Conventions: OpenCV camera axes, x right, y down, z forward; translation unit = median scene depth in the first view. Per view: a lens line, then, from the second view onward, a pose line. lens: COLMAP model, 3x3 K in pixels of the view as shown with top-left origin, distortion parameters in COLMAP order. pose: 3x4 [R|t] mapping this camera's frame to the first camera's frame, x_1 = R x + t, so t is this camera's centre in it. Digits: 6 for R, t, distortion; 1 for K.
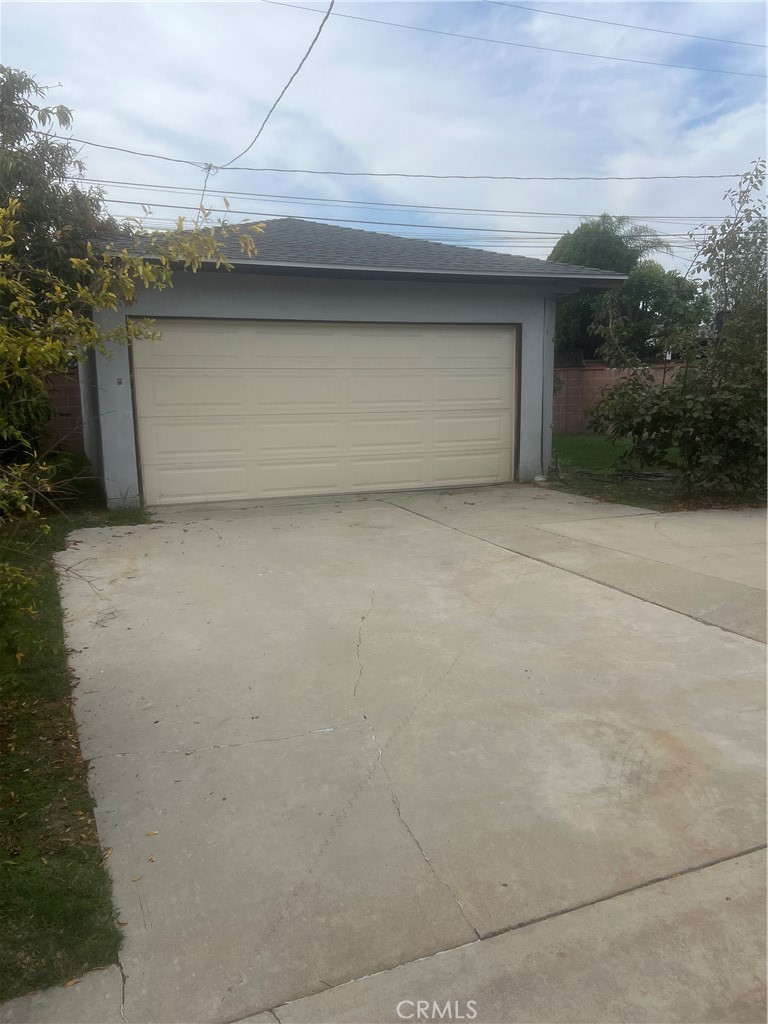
lens RADIAL K [[775.7, 0, 372.2], [0, 775.7, 505.2], [0, 0, 1]] dist [0.010548, 0.002553]
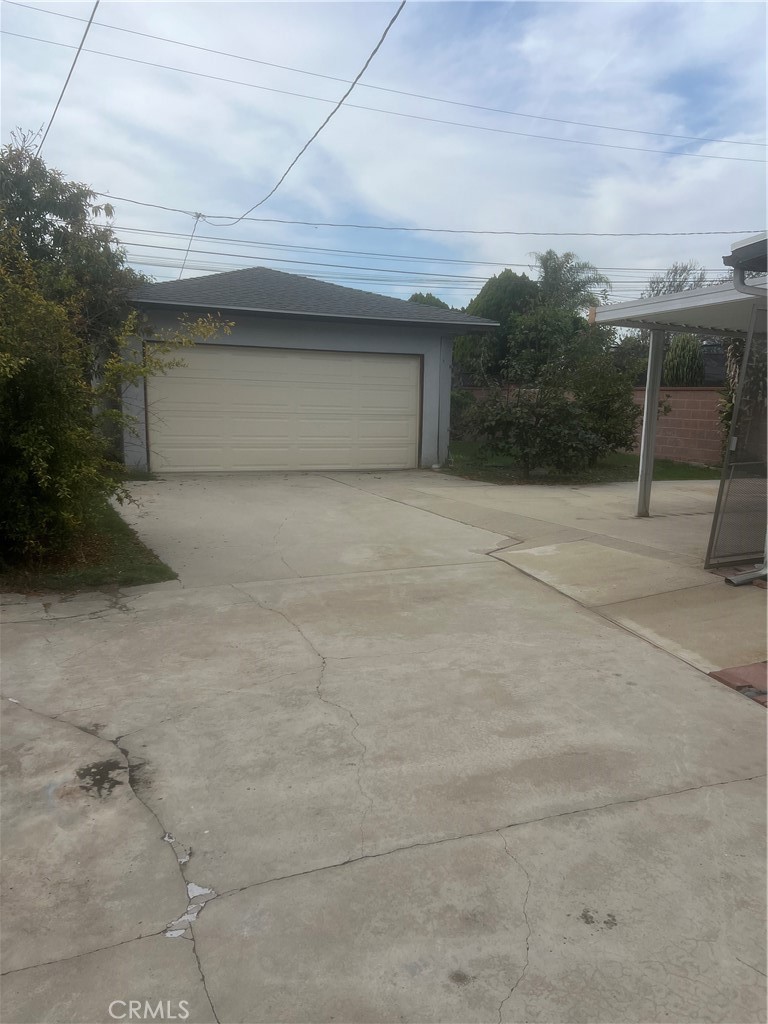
lens RADIAL K [[765.3, 0, 384.0], [0, 765.3, 512.0], [0, 0, 1]] dist [0.045638, -0.050950]
pose [[0.998383, 0.027978, 0.049479, 0.079379], [-0.027662, 0.999592, -0.007063, 0.082320], [-0.049657, 0.005683, 0.998750, -0.500297]]
